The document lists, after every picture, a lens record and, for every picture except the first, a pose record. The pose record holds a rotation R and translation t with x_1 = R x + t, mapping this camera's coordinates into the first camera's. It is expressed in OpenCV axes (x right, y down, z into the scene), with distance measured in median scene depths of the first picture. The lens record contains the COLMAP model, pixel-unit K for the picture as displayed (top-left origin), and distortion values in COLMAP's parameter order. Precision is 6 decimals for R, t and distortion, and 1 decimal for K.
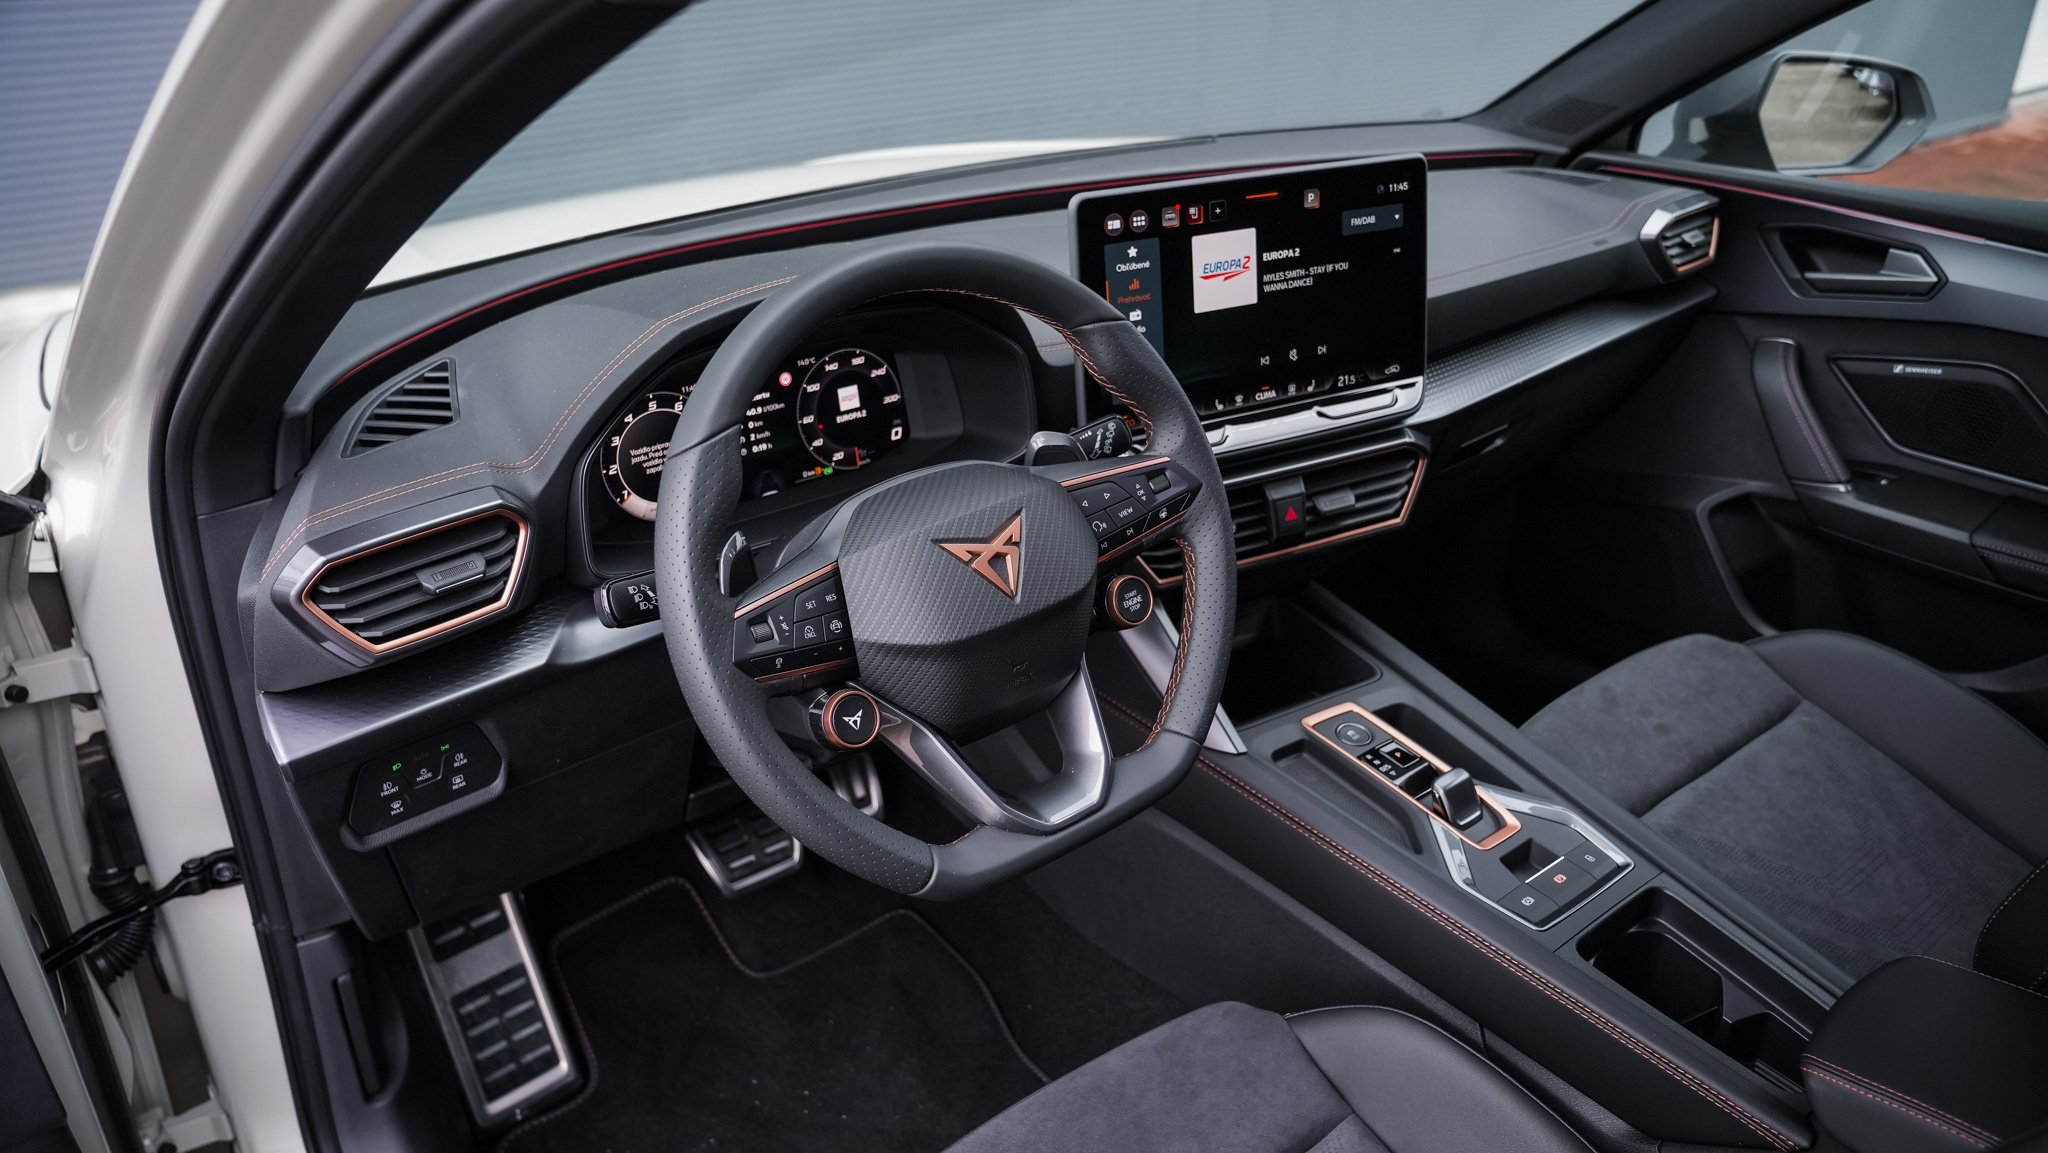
lens RADIAL K [[1465.4, 0, 1031.3], [0, 1465.4, 566.5], [0, 0, 1]] dist [-0.084551, 0.016216]
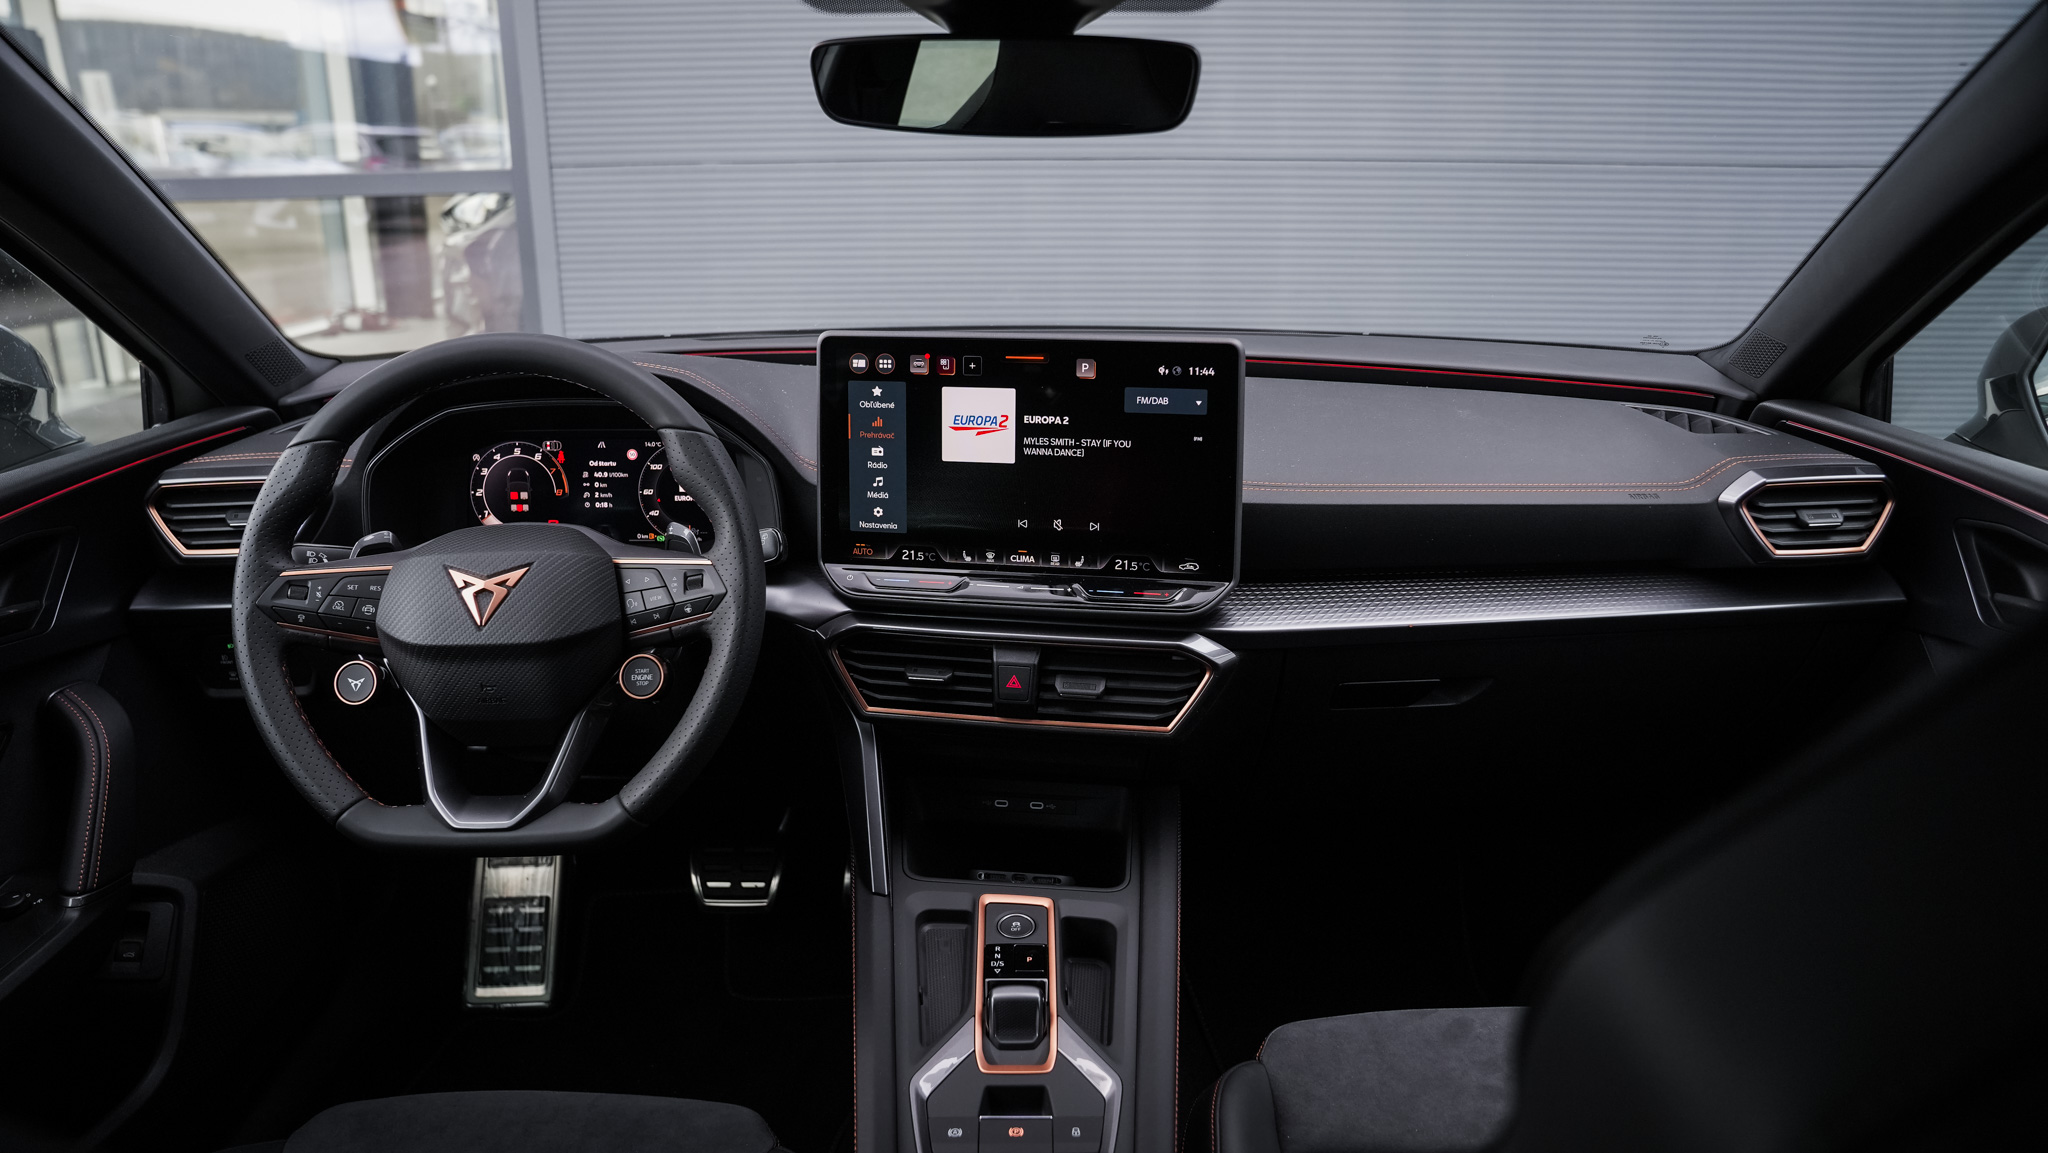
lens RADIAL K [[1426.7, 0, 1025.3], [0, 1426.7, 579.5], [0, 0, 1]] dist [-0.105113, 0.052330]
pose [[0.785767, 0.206425, -0.583060, 0.756350], [-0.275286, 0.960868, -0.030810, -0.078128], [0.553884, 0.184718, 0.811844, 0.232660]]
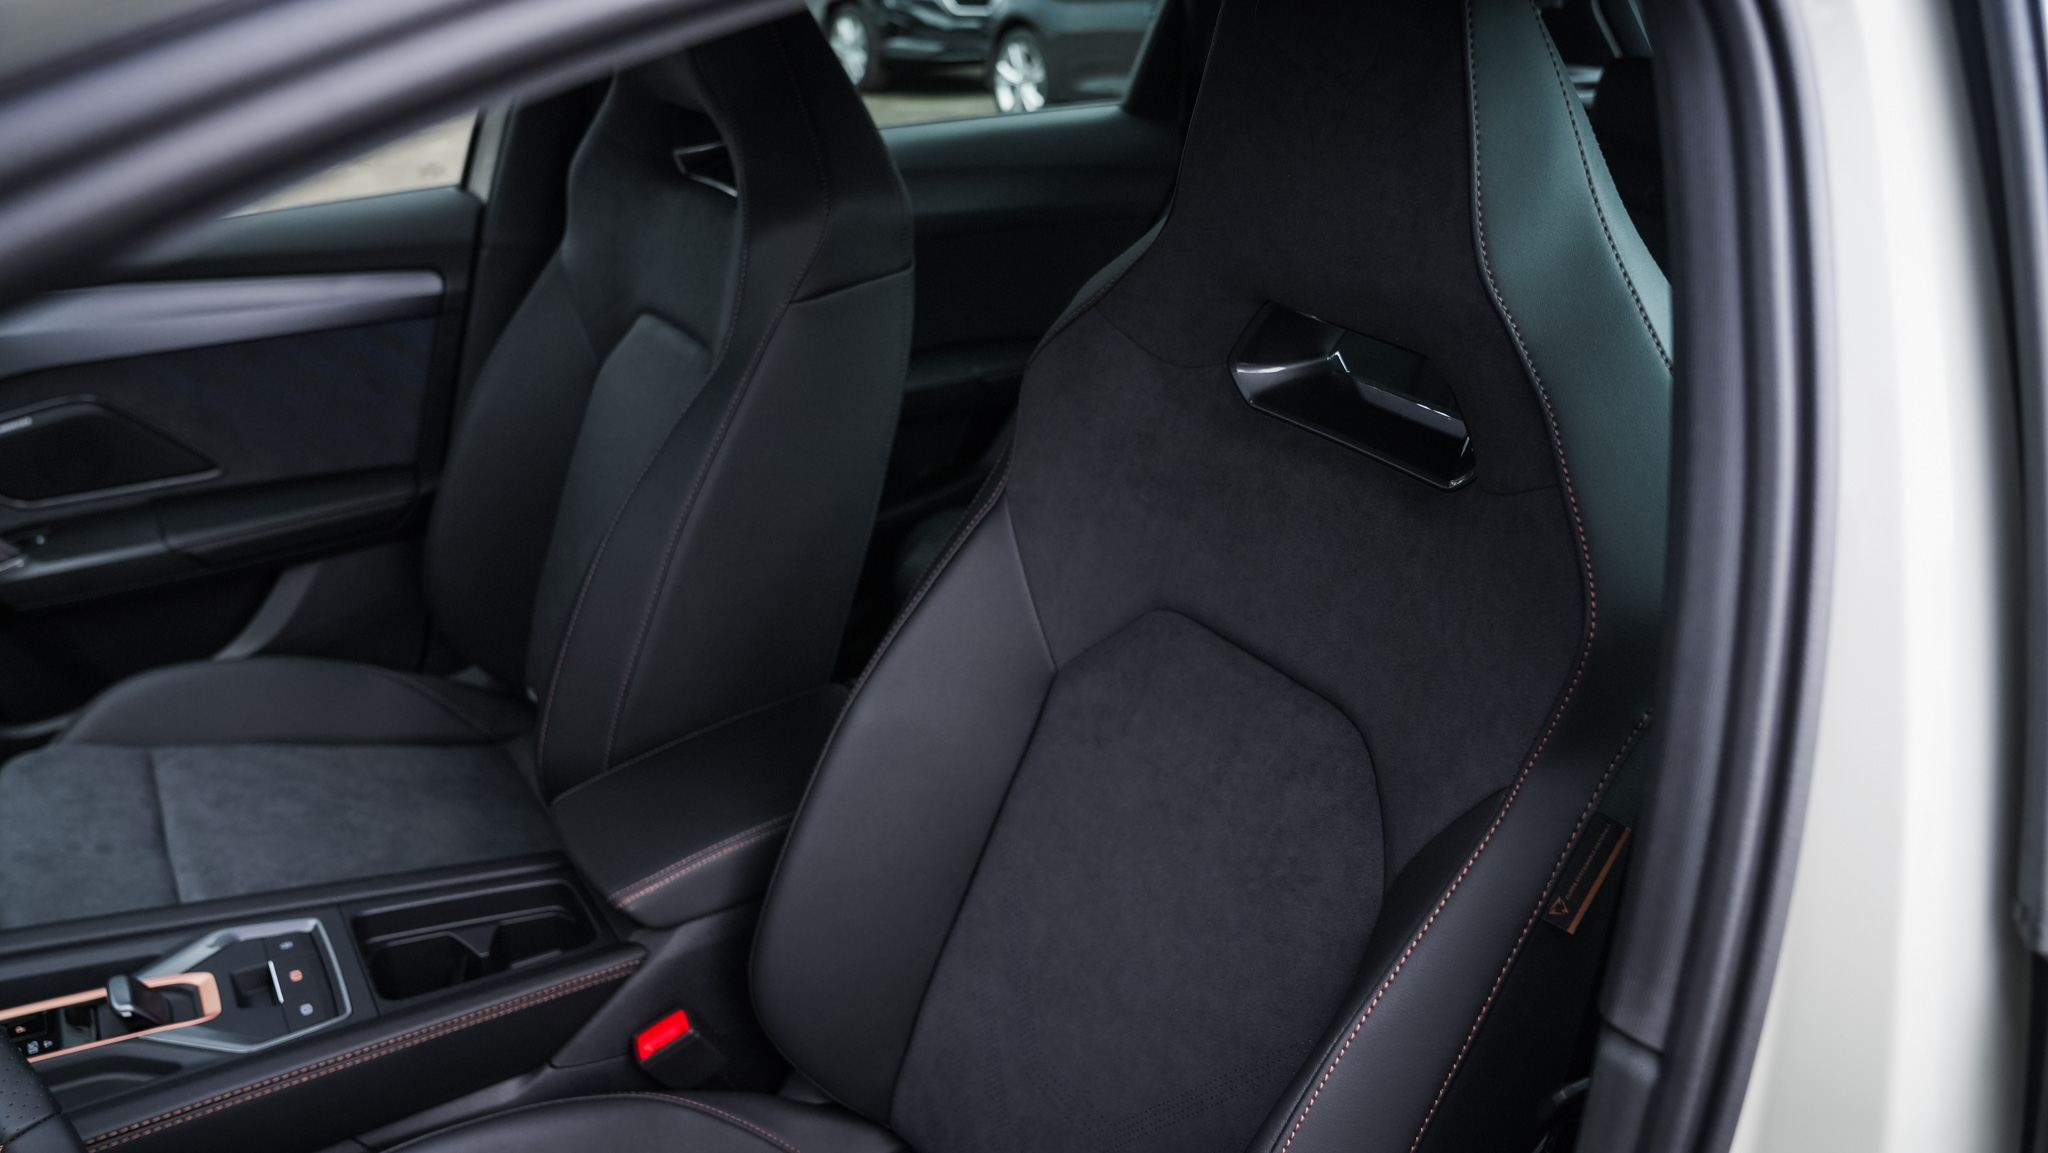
lens RADIAL K [[1426.7, 0, 1015.4], [0, 1426.7, 565.1], [0, 0, 1]] dist [-0.105113, 0.052330]
pose [[0.044782, -0.408226, 0.911782, -0.335557], [0.401128, 0.843238, 0.357835, -0.151349], [-0.914927, 0.349717, 0.201513, 0.249894]]
